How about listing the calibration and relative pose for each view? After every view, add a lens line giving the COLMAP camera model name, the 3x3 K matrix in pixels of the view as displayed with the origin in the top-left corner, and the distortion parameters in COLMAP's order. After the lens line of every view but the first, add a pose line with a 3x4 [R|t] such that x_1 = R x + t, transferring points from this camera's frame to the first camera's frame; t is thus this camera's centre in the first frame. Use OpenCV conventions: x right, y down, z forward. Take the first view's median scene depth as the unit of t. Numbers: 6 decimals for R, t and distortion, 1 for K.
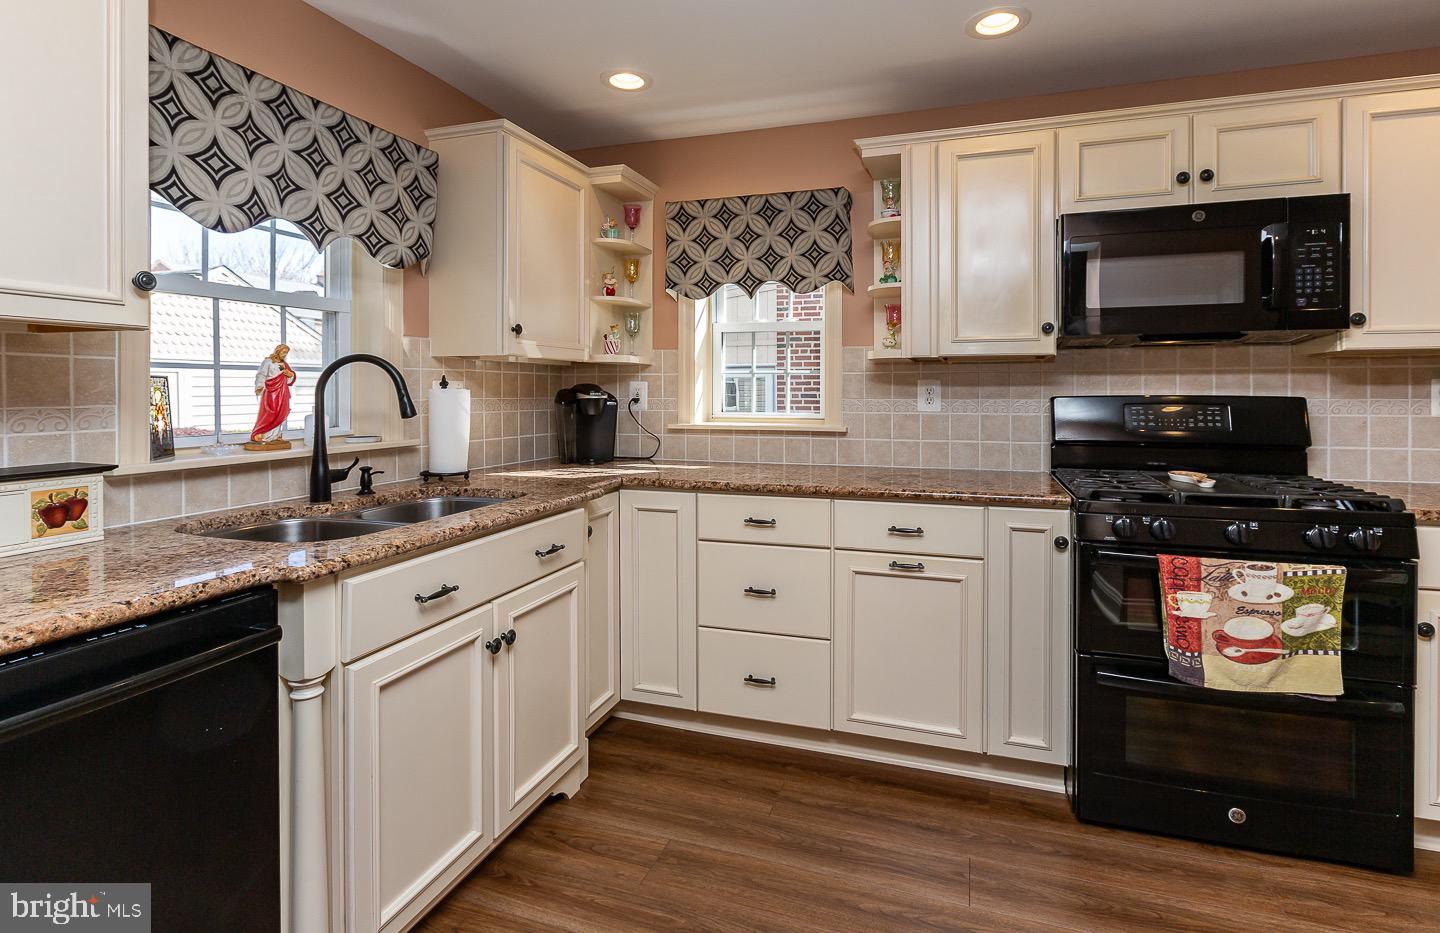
lens RADIAL K [[688.0, 0, 735.3], [0, 688.0, 399.2], [0, 0, 1]] dist [0.000217, 0.000165]
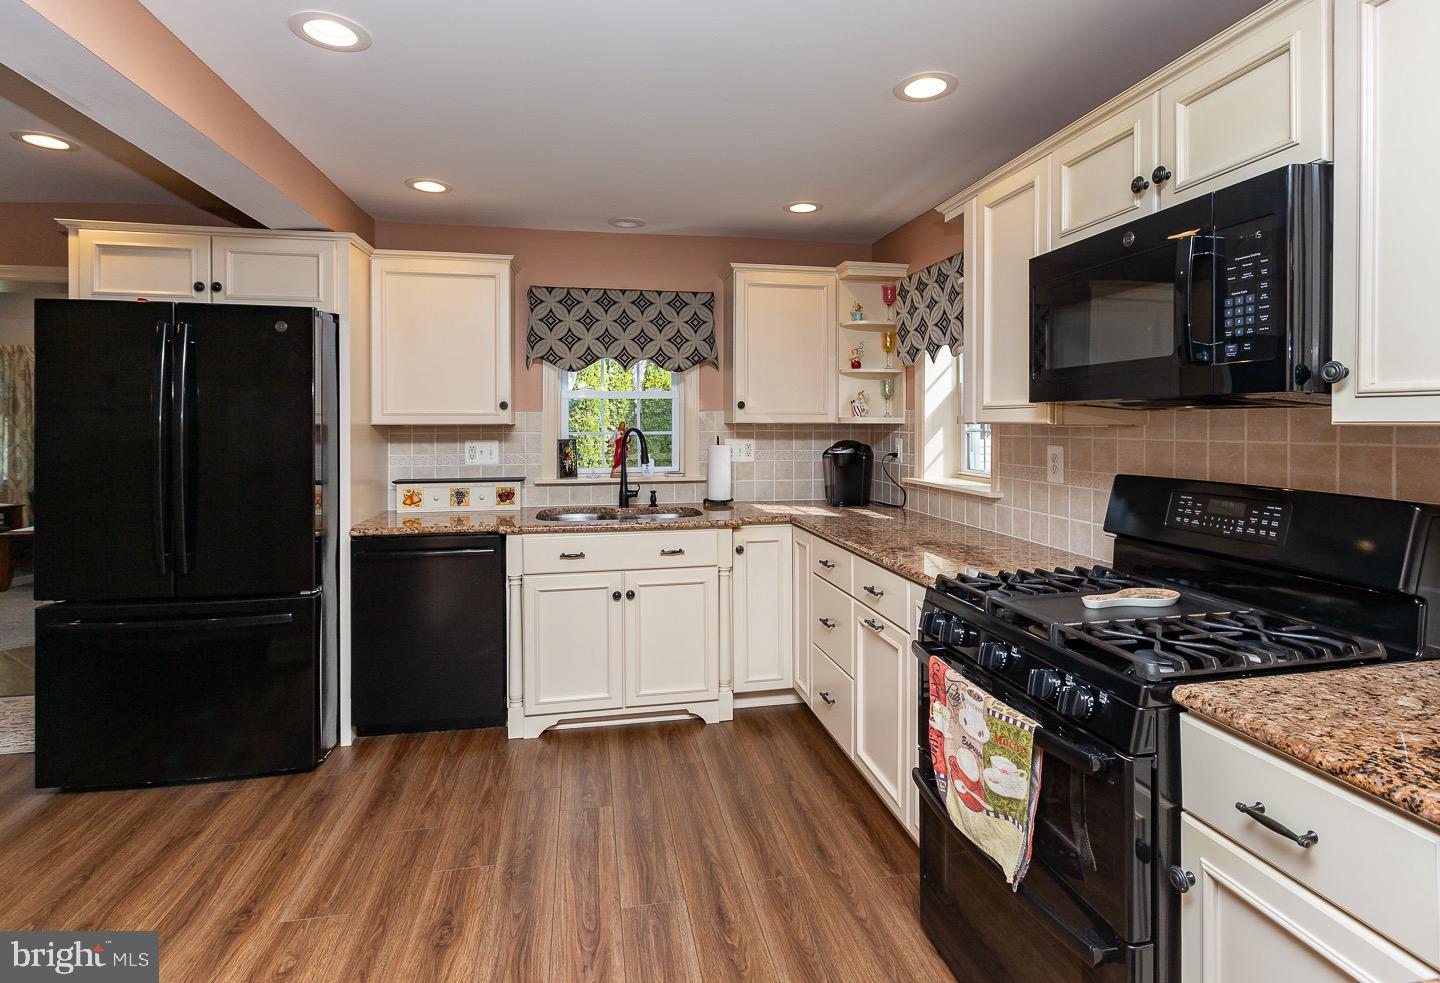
lens RADIAL K [[722.2, 0, 735.2], [0, 722.2, 429.2], [0, 0, 1]] dist [0.001278, 0.000219]
pose [[0.505075, 0.007768, -0.863040, 1.132346], [-0.009566, 0.999948, 0.003402, -0.063679], [0.863022, 0.006537, 0.505124, 0.254563]]
